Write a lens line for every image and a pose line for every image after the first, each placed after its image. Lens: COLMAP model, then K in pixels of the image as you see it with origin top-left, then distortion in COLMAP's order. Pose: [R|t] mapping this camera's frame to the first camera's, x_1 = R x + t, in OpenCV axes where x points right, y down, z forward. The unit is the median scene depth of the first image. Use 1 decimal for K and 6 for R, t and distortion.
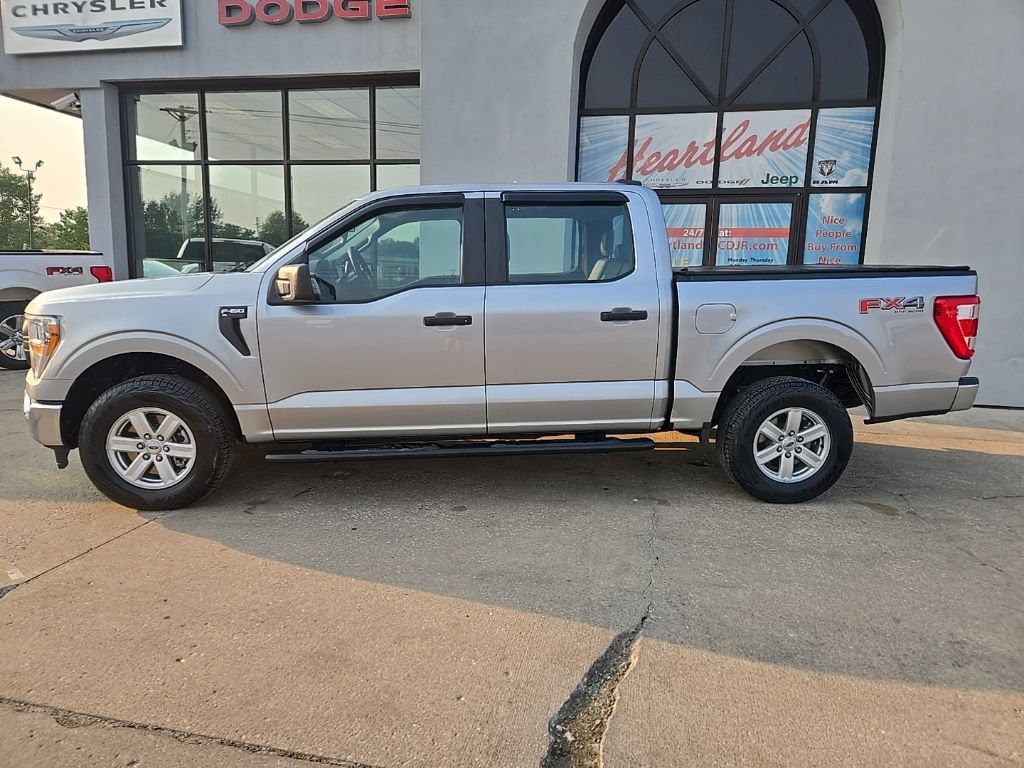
lens RADIAL K [[687.9, 0, 512.0], [0, 687.9, 384.0], [0, 0, 1]] dist [0.074952, -0.060770]
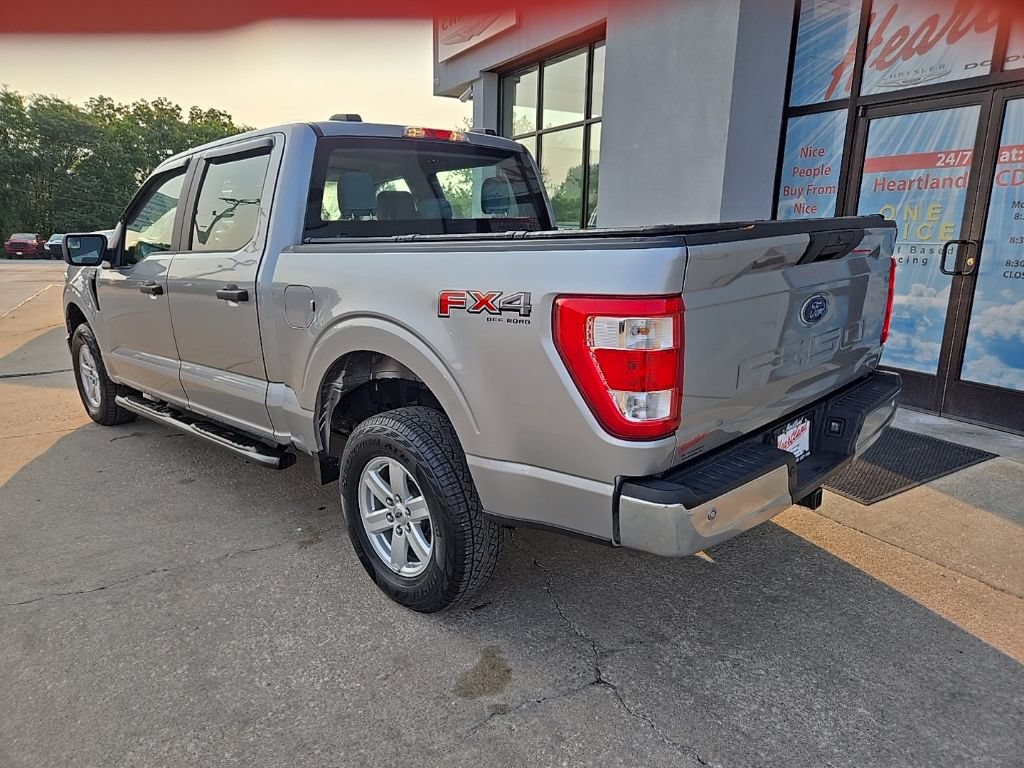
lens RADIAL K [[687.9, 0, 512.0], [0, 687.9, 384.0], [0, 0, 1]] dist [0.074952, -0.060770]
pose [[0.657152, 0.149630, -0.738757, 0.916417], [-0.106765, 0.988695, 0.105282, -0.108380], [0.746158, 0.009687, 0.665698, 0.659426]]
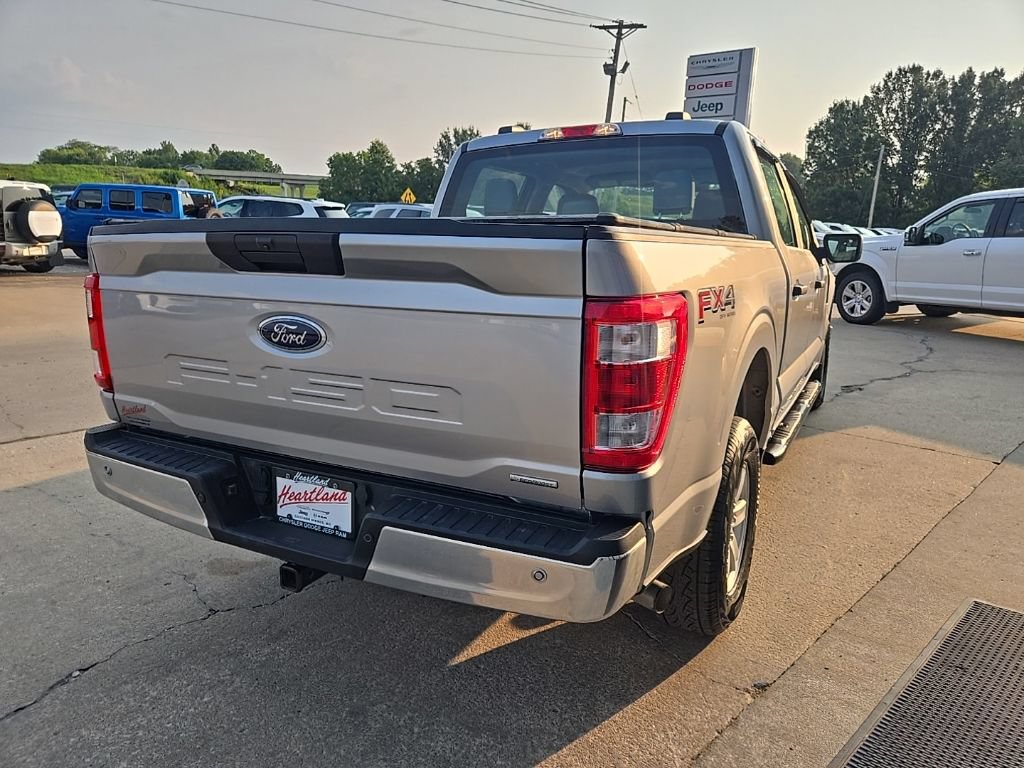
lens RADIAL K [[690.7, 0, 511.0], [0, 690.7, 386.7], [0, 0, 1]] dist [0.073222, -0.058313]
pose [[-0.537369, 0.165286, -0.826991, 0.944745], [-0.158169, 0.943453, 0.291339, -0.252398], [0.828382, 0.287361, -0.480839, 1.547407]]
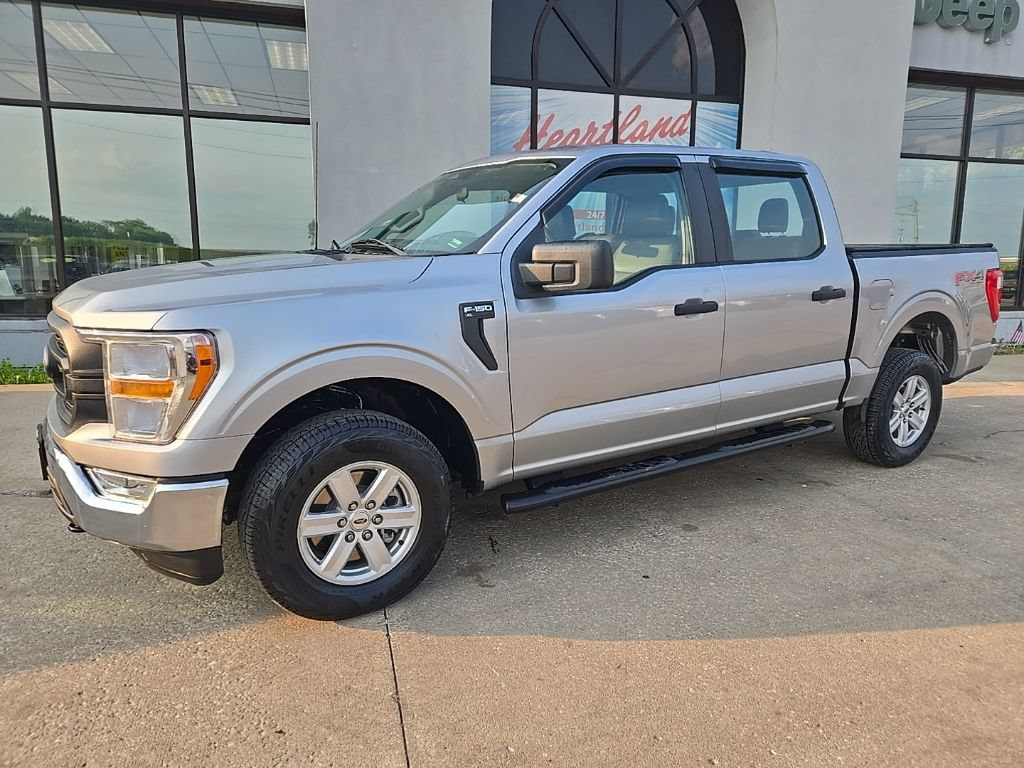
lens RADIAL K [[687.9, 0, 512.3], [0, 687.9, 382.5], [0, 0, 1]] dist [0.068247, -0.047999]
pose [[0.882195, -0.092805, 0.461648, -0.629218], [0.083973, 0.995677, 0.039690, -0.049720], [-0.463336, 0.003752, 0.886175, 0.329004]]
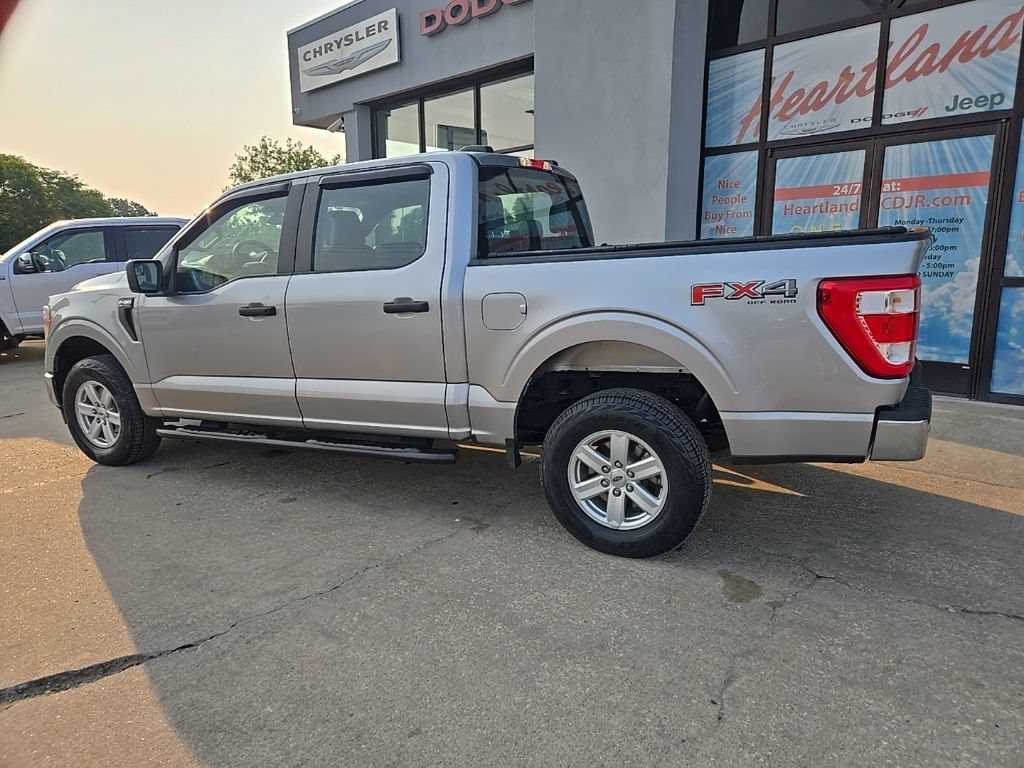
lens RADIAL K [[687.9, 0, 512.3], [0, 687.9, 382.5], [0, 0, 1]] dist [0.068247, -0.047999]
pose [[0.852789, 0.058753, -0.518939, 0.686195], [-0.045234, 0.998227, 0.038682, -0.041050], [0.520292, -0.009514, 0.853935, 0.304328]]
